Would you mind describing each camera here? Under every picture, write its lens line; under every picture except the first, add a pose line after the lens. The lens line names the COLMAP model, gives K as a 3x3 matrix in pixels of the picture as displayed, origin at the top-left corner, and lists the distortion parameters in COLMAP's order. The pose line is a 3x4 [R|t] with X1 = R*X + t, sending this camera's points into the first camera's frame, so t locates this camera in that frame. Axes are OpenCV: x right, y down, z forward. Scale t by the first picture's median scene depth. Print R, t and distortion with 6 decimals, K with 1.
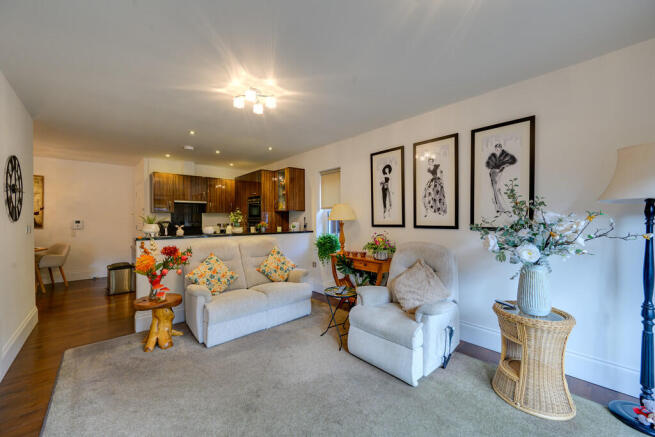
lens RADIAL K [[262.7, 0, 328.8], [0, 262.7, 222.1], [0, 0, 1]] dist [-0.000876, 0.000033]
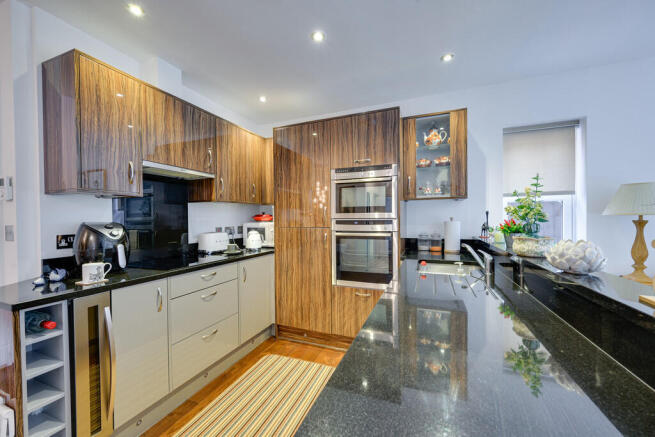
lens RADIAL K [[262.7, 0, 328.8], [0, 262.7, 222.1], [0, 0, 1]] dist [-0.000876, 0.000033]
pose [[0.903914, -0.013228, 0.427510, -0.738375], [0.010662, 0.999908, 0.008397, -0.004068], [-0.427582, -0.003032, 0.903972, 0.844657]]
